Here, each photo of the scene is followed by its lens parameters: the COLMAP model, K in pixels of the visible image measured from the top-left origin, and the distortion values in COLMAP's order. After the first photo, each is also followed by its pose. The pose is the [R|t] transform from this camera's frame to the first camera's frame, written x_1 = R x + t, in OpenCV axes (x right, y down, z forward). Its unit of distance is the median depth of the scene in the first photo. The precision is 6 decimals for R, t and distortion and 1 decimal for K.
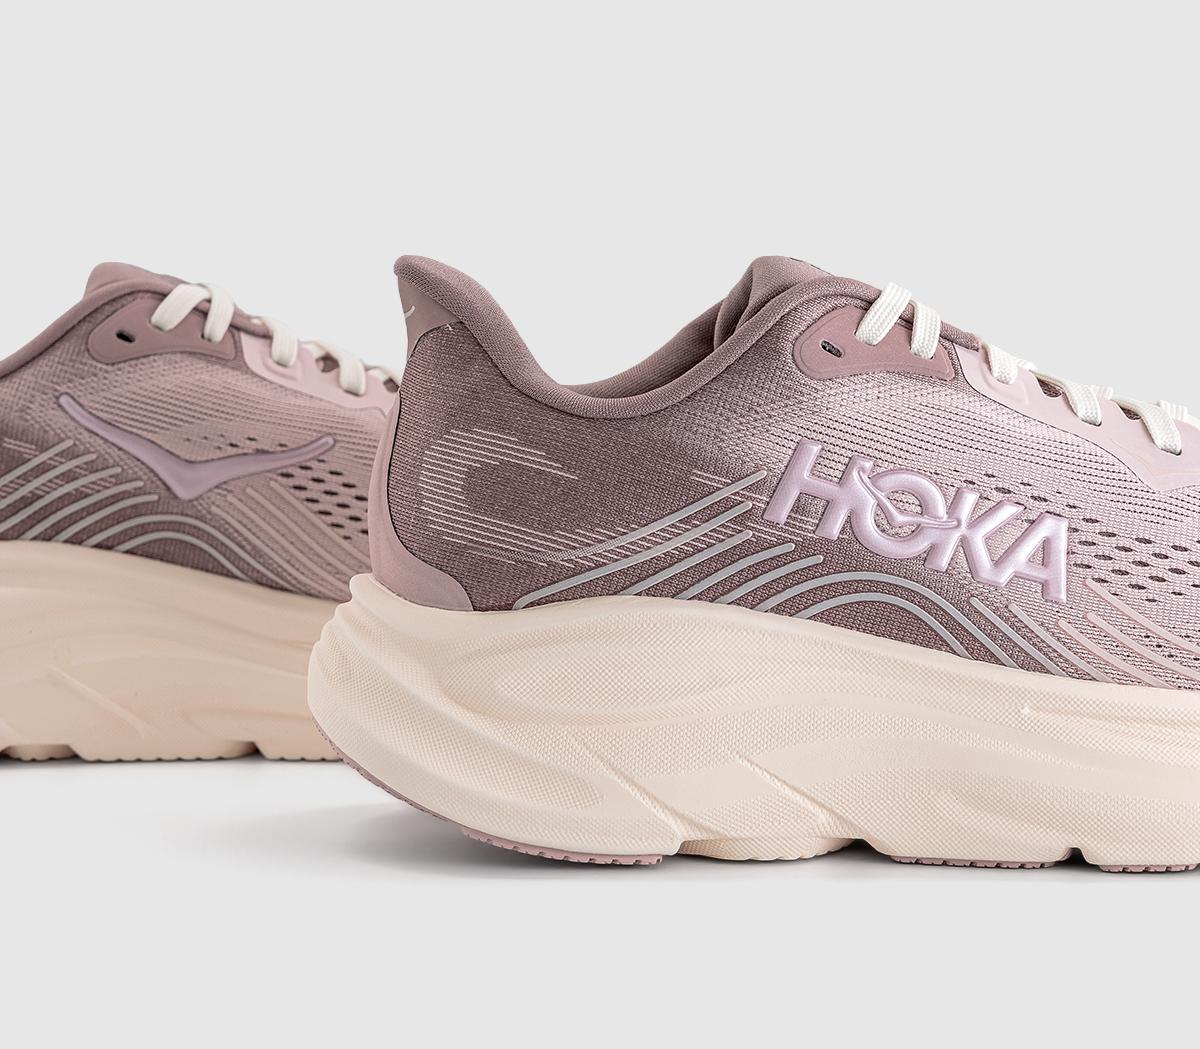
lens RADIAL K [[2598.7, 0, 457.4], [0, 2598.7, 524.9], [0, 0, 1]] dist [-0.107703, 0.241701]
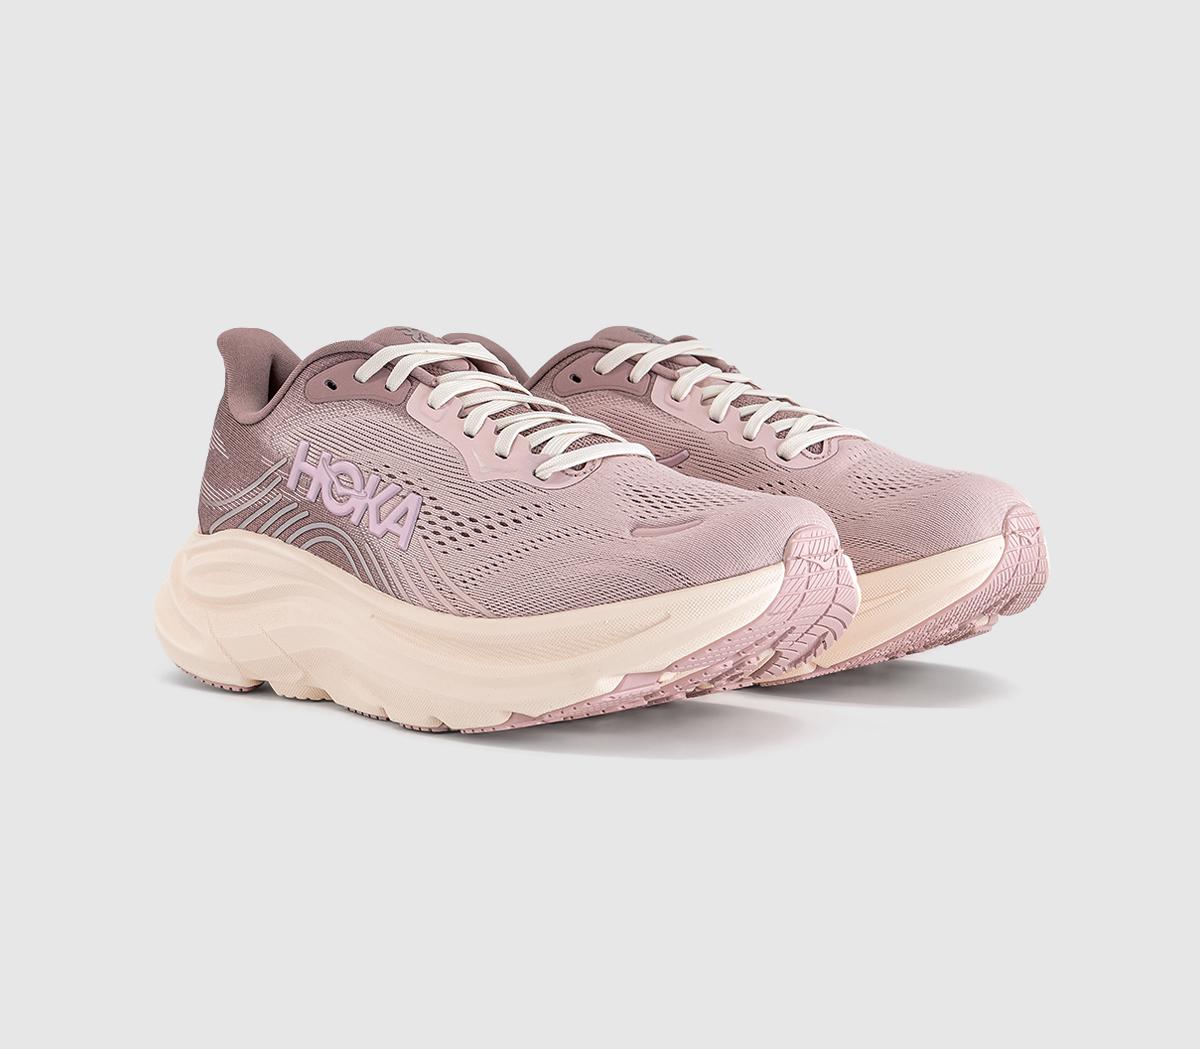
lens RADIAL K [[2282.4, 0, 600.1], [0, 2282.4, 447.5], [0, 0, 1]] dist [0.023227, 0.063725]
pose [[0.727960, 0.034686, -0.684742, 1.245310], [-0.066650, 0.997569, -0.020325, -0.010991], [0.682372, 0.060434, 0.728502, 0.082405]]
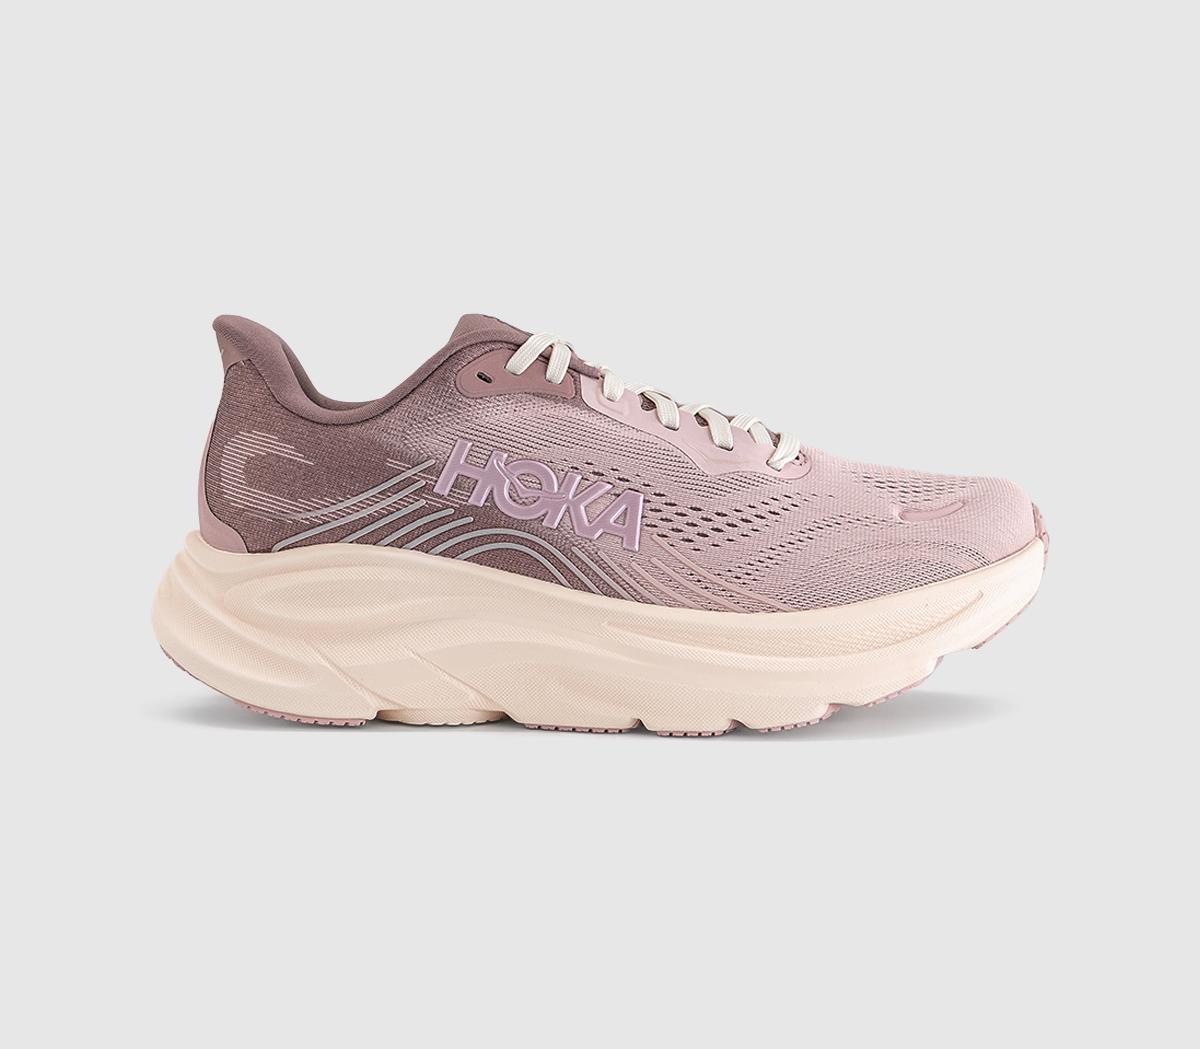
lens RADIAL K [[2282.4, 0, 600.1], [0, 2282.4, 447.5], [0, 0, 1]] dist [0.023227, 0.063725]
pose [[0.995498, 0.005278, -0.094631, 0.334805], [-0.009285, 0.999076, -0.041955, 0.026053], [0.094322, 0.042645, 0.994628, -0.286306]]
